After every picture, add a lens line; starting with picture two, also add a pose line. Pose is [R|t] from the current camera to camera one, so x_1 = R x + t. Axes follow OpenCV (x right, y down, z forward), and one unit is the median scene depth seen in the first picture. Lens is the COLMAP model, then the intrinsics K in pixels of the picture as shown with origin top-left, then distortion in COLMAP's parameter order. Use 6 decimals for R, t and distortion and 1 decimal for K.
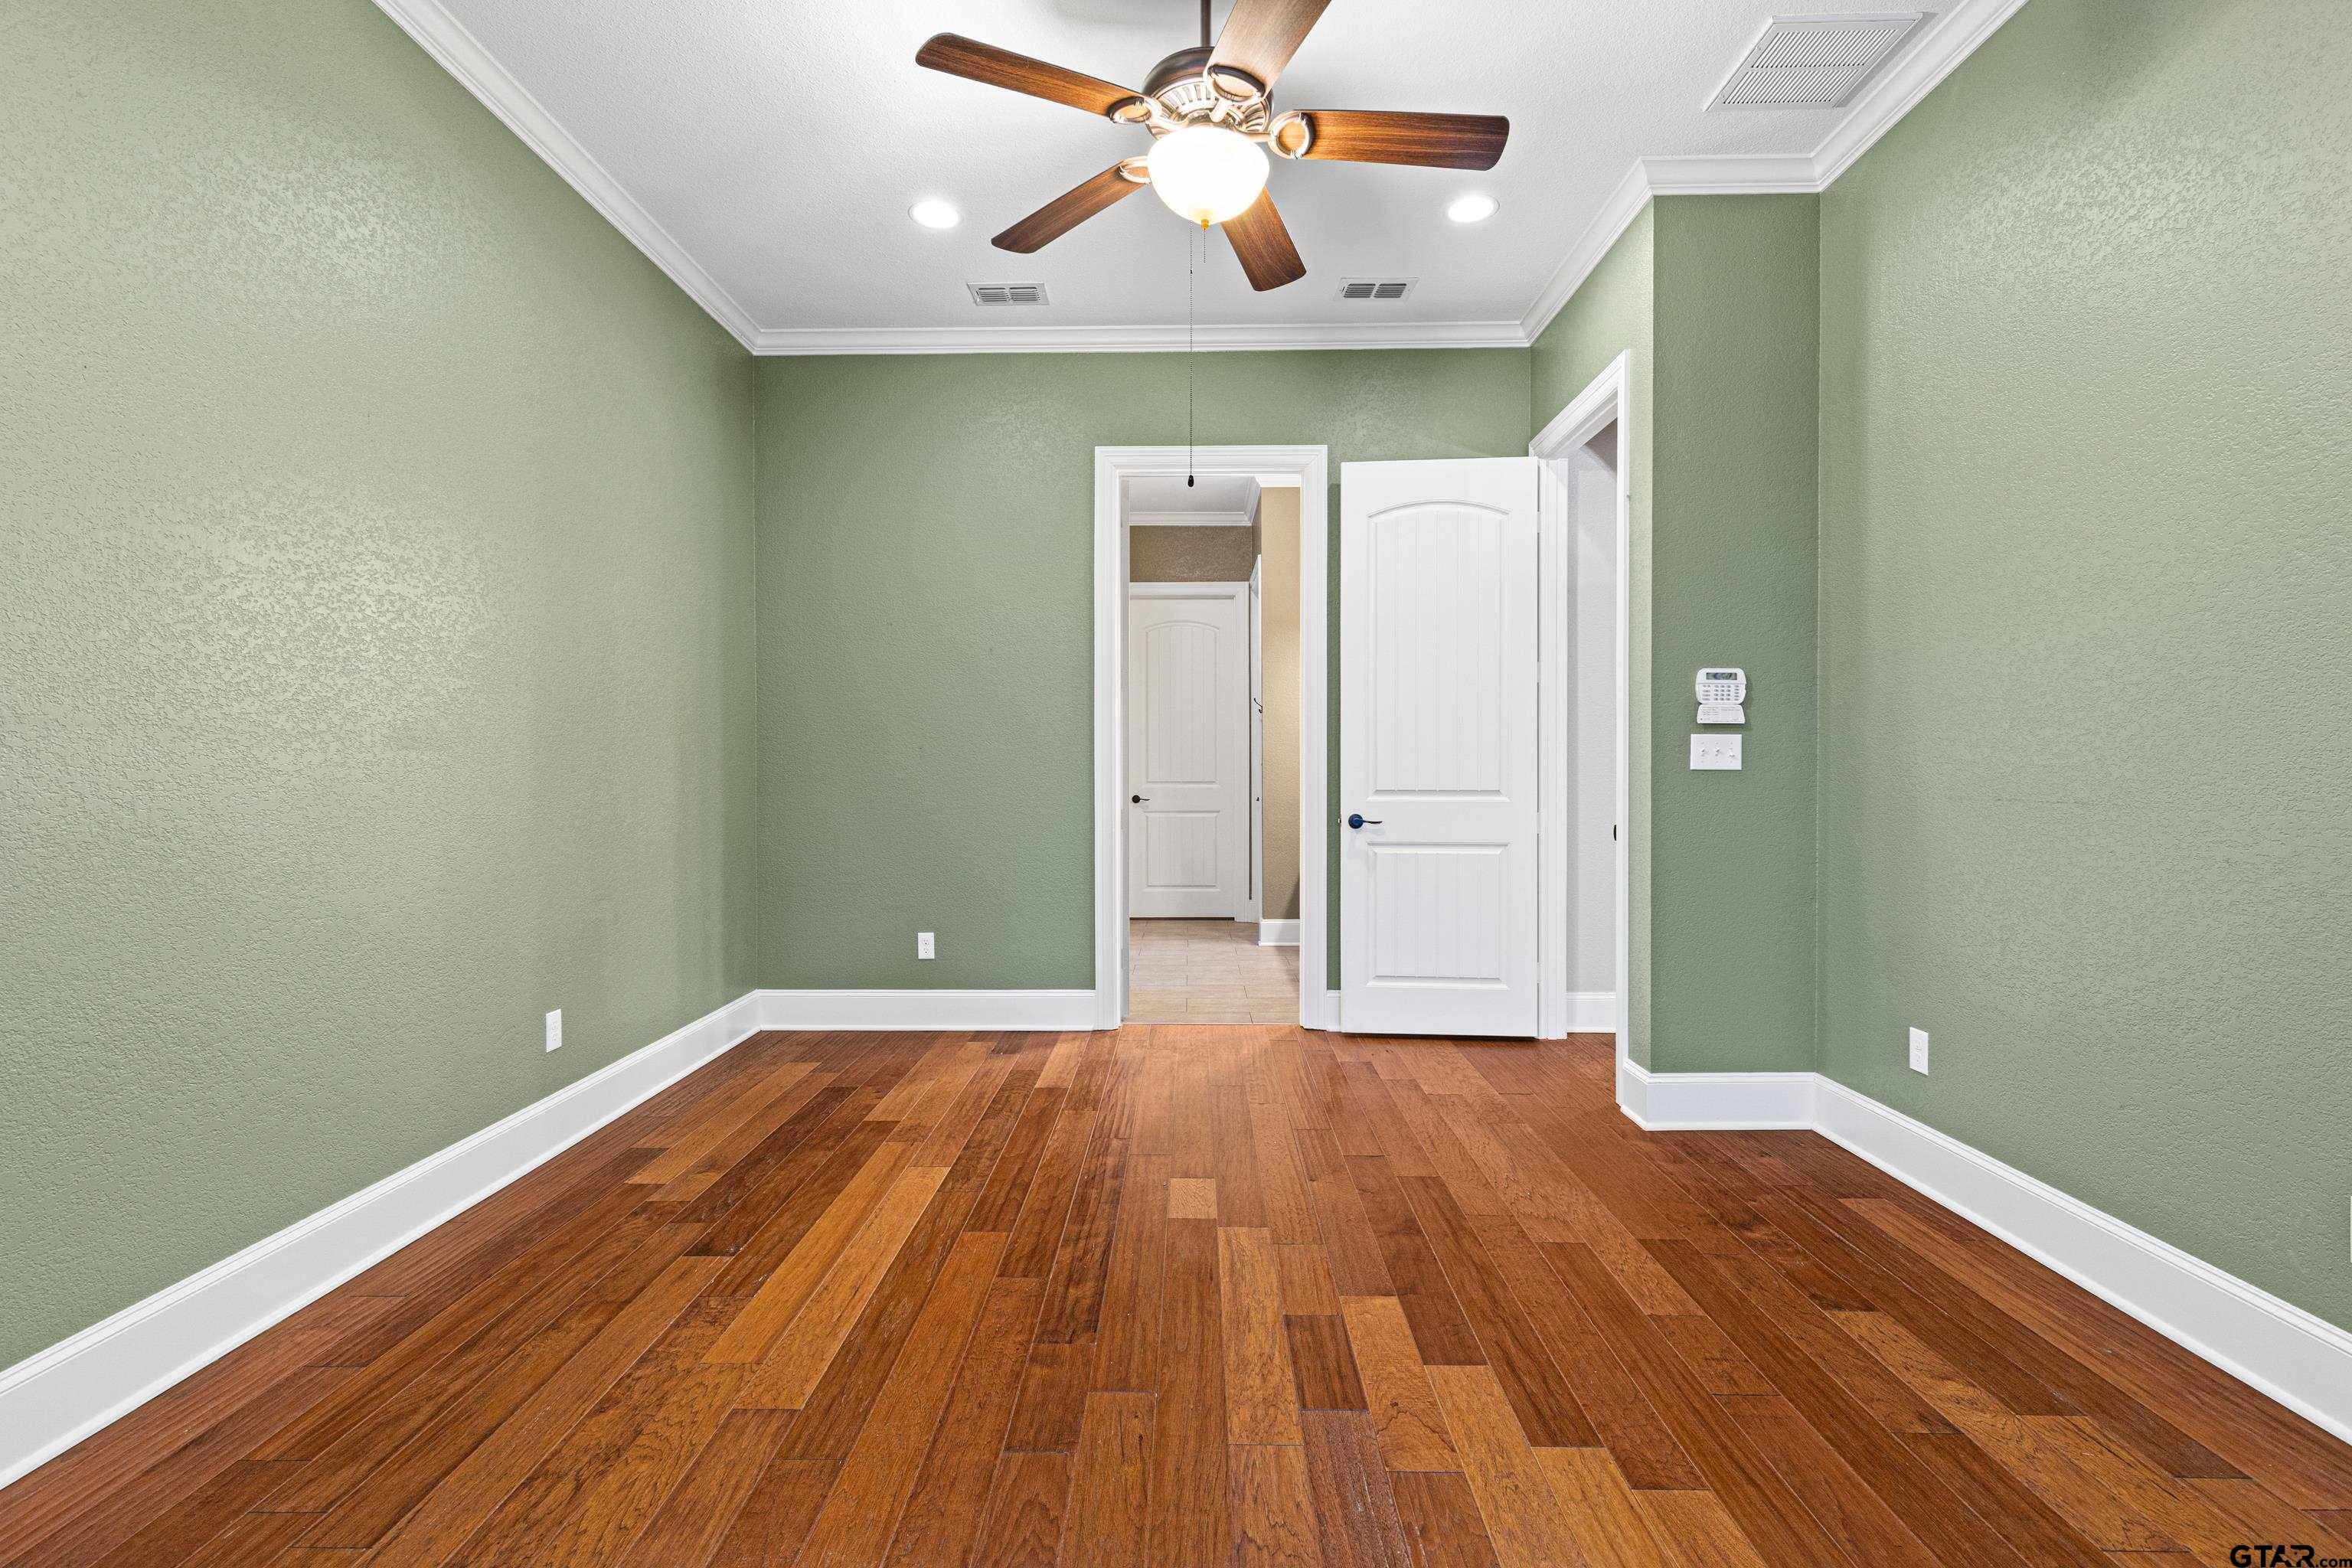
lens RADIAL K [[1073.2, 0, 1182.6], [0, 1073.2, 775.6], [0, 0, 1]] dist [0.008392, -0.000643]
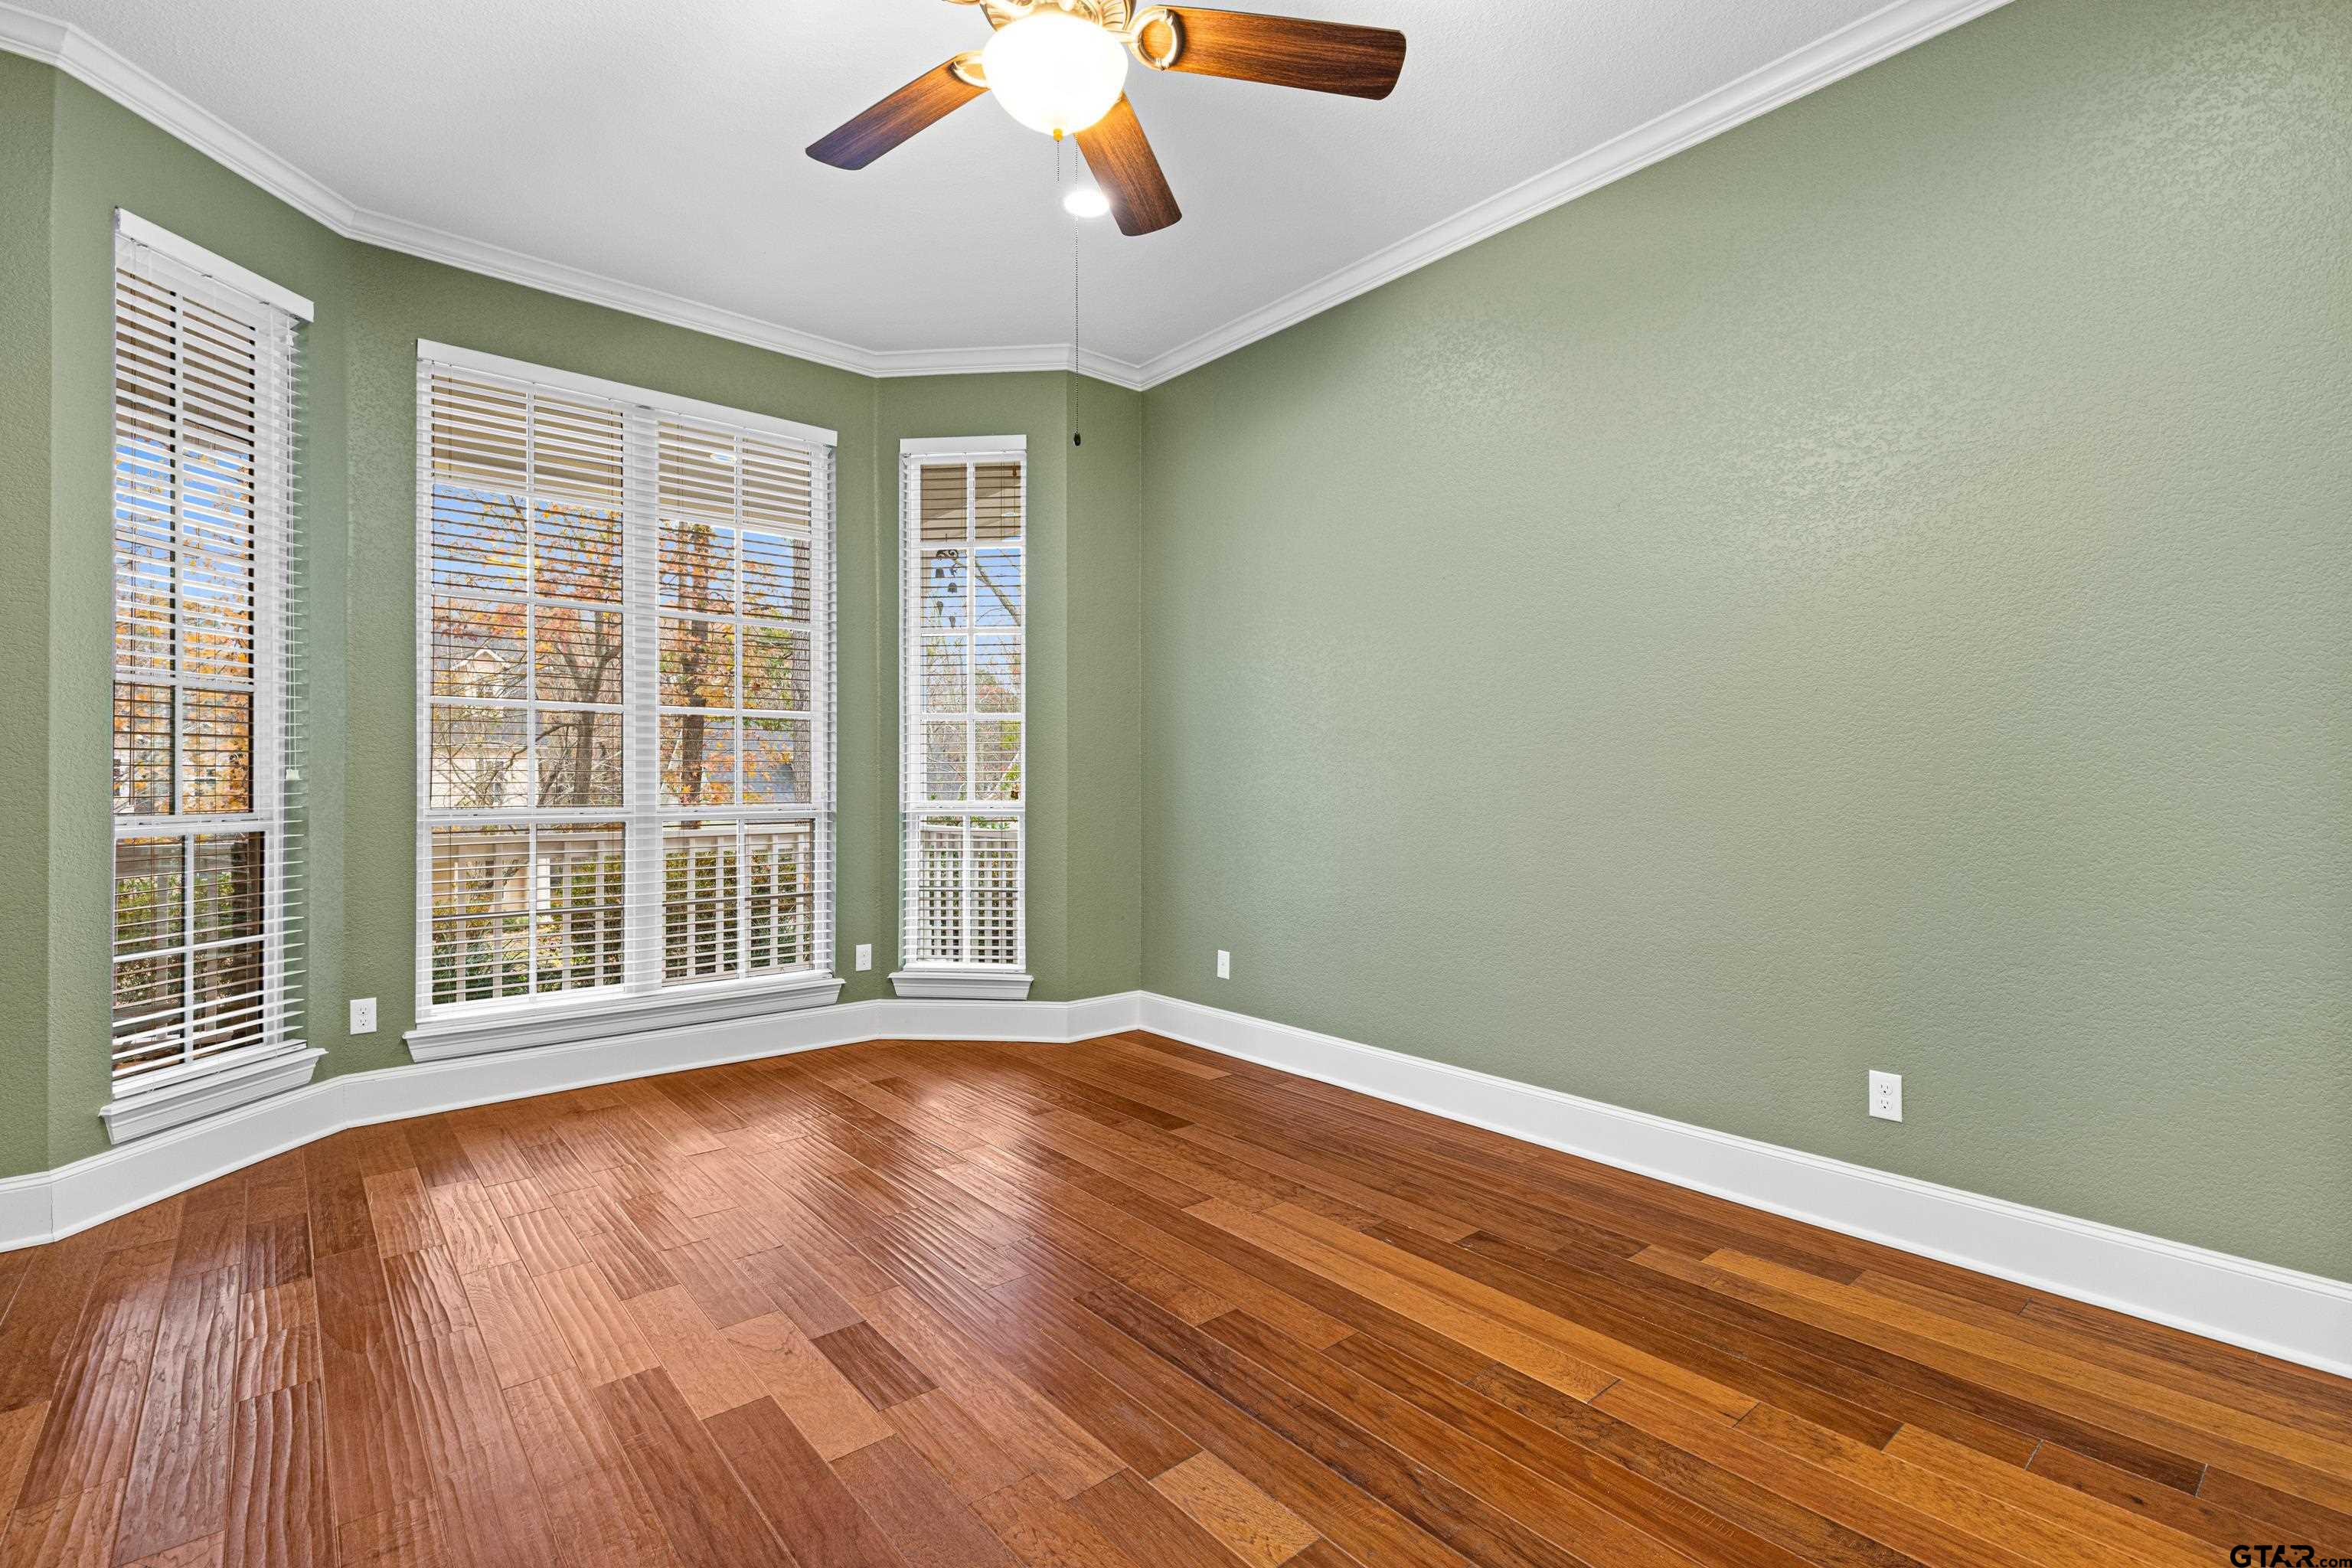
lens RADIAL K [[1061.7, 0, 1165.2], [0, 1061.7, 785.4], [0, 0, 1]] dist [0.015318, -0.001212]
pose [[-0.763432, 0.004091, -0.645875, 0.487351], [-0.001561, 0.999965, 0.008179, -0.010404], [0.645887, 0.007253, -0.763399, 1.671353]]
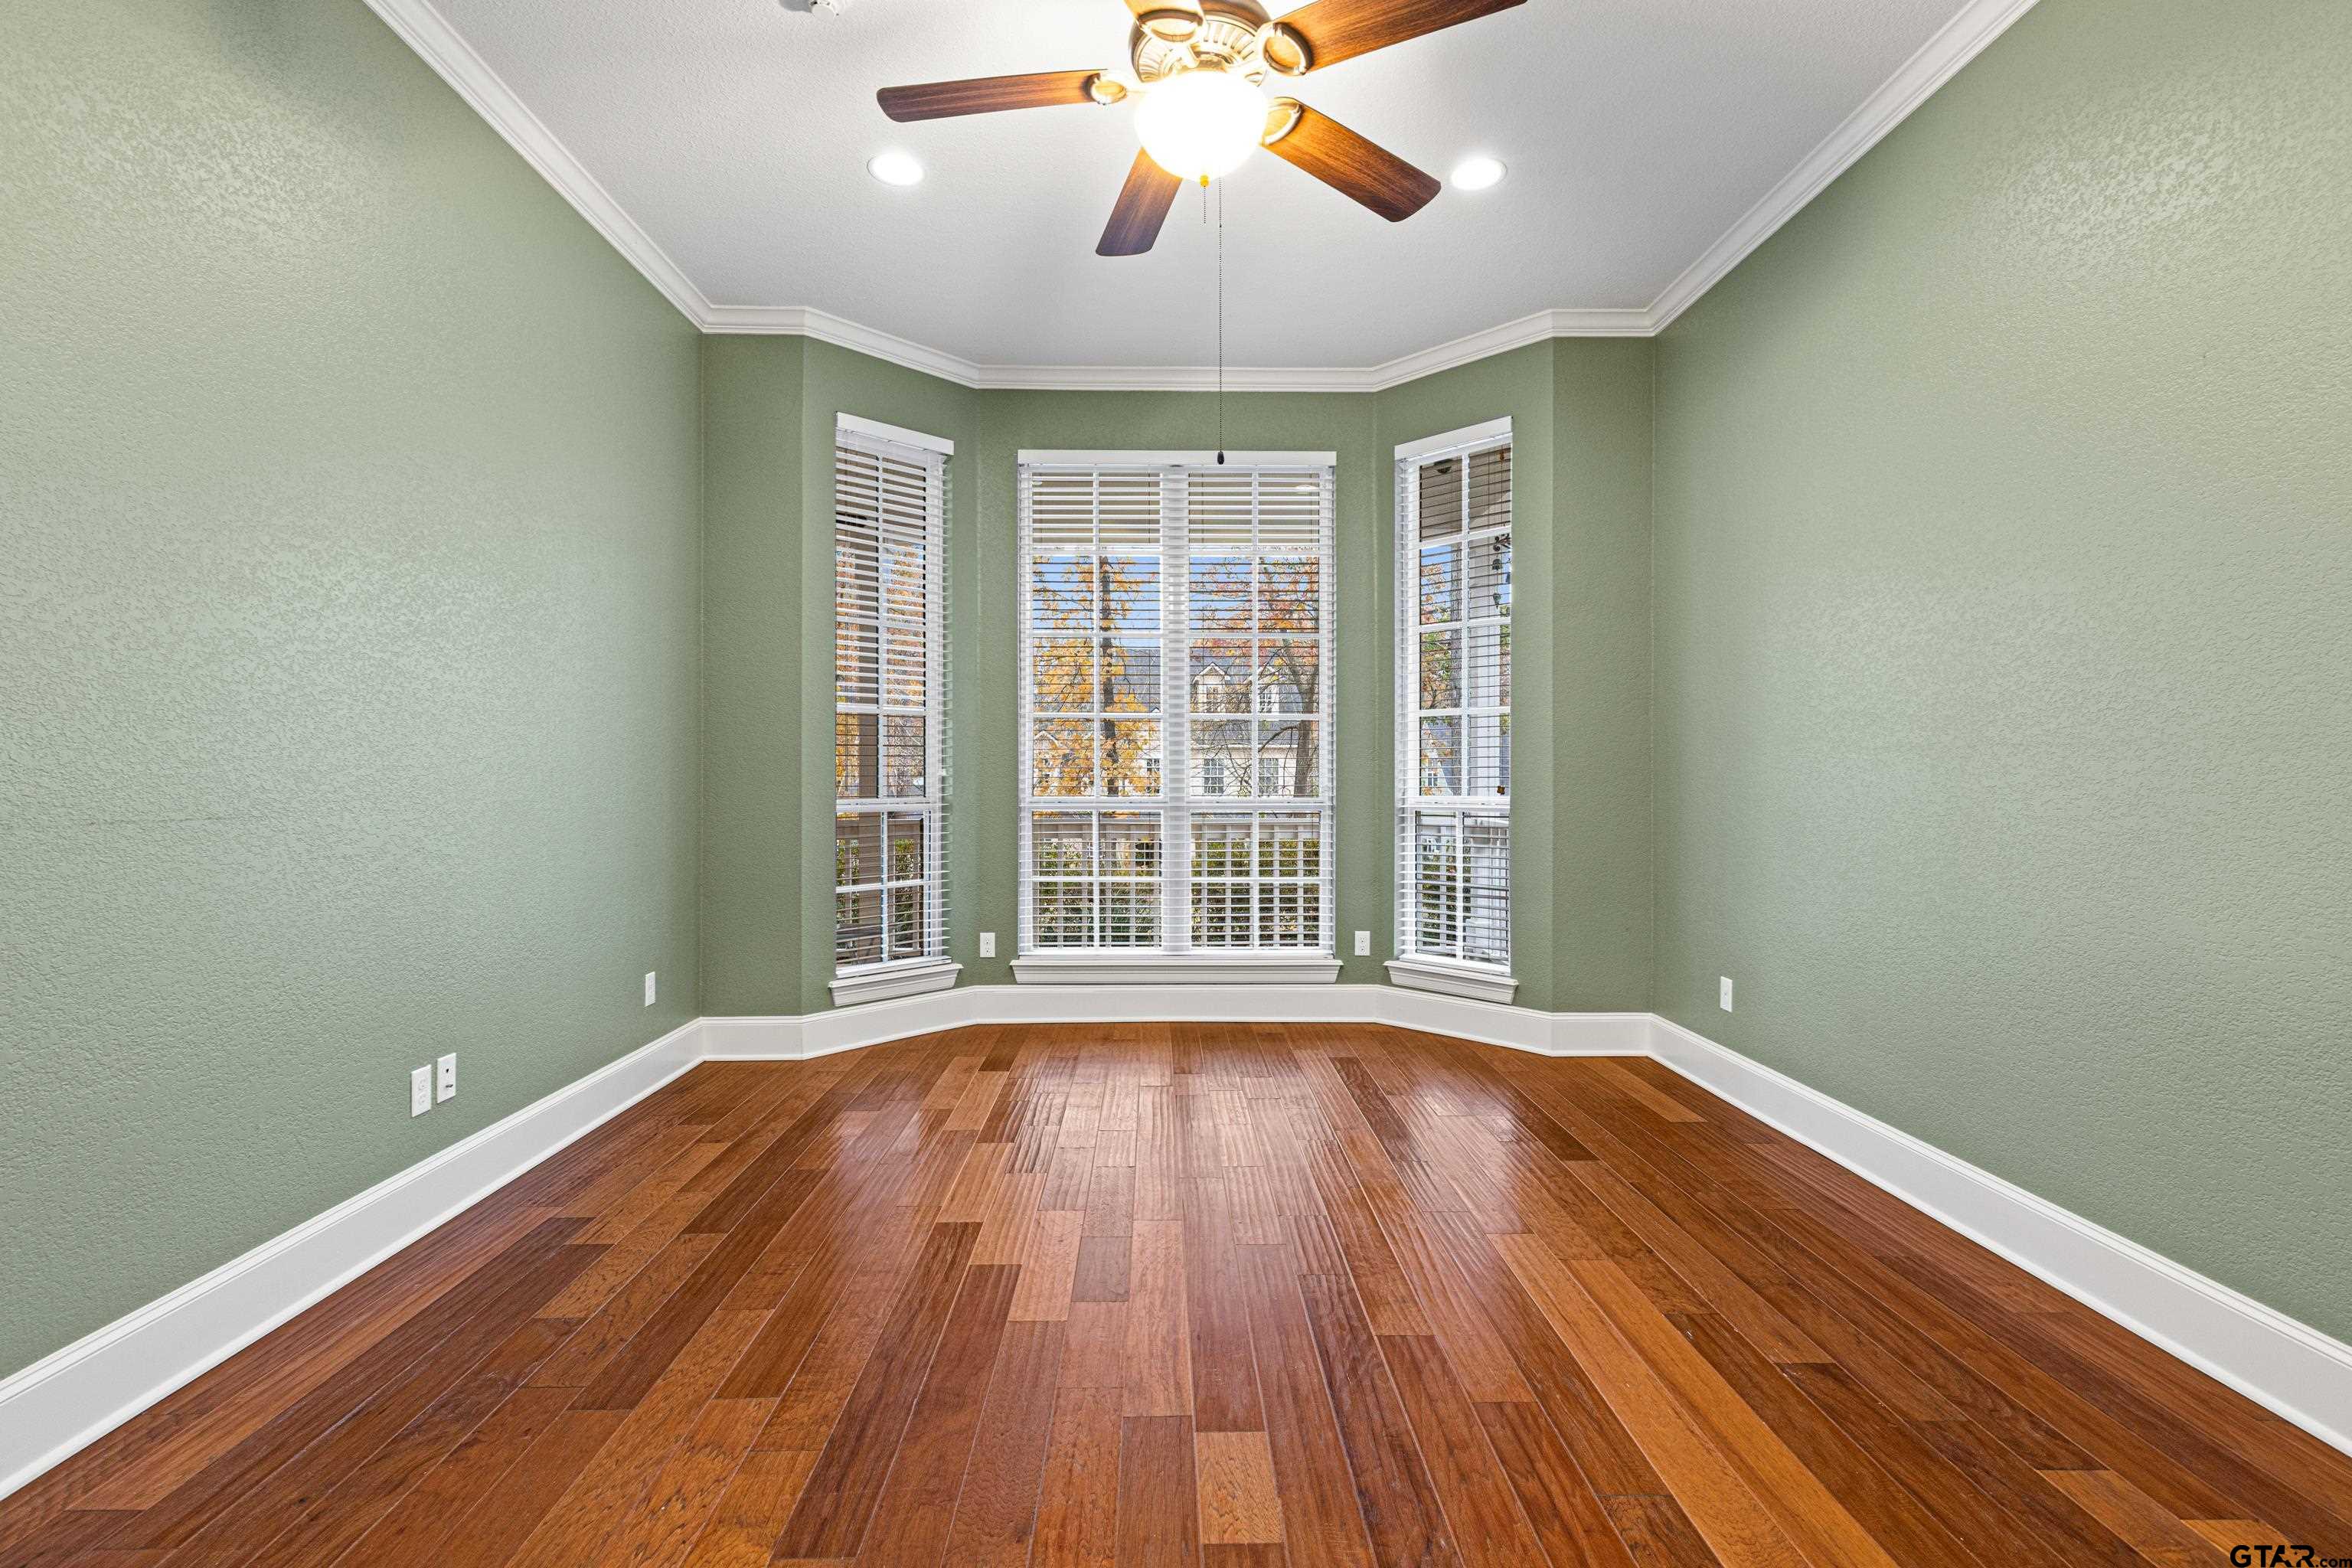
lens RADIAL K [[1061.7, 0, 1165.2], [0, 1061.7, 785.4], [0, 0, 1]] dist [0.015318, -0.001212]
pose [[-0.999768, 0.001318, -0.021484, 0.073286], [0.001028, 0.999908, 0.013502, -0.012597], [0.021499, 0.013476, -0.999678, 1.879136]]
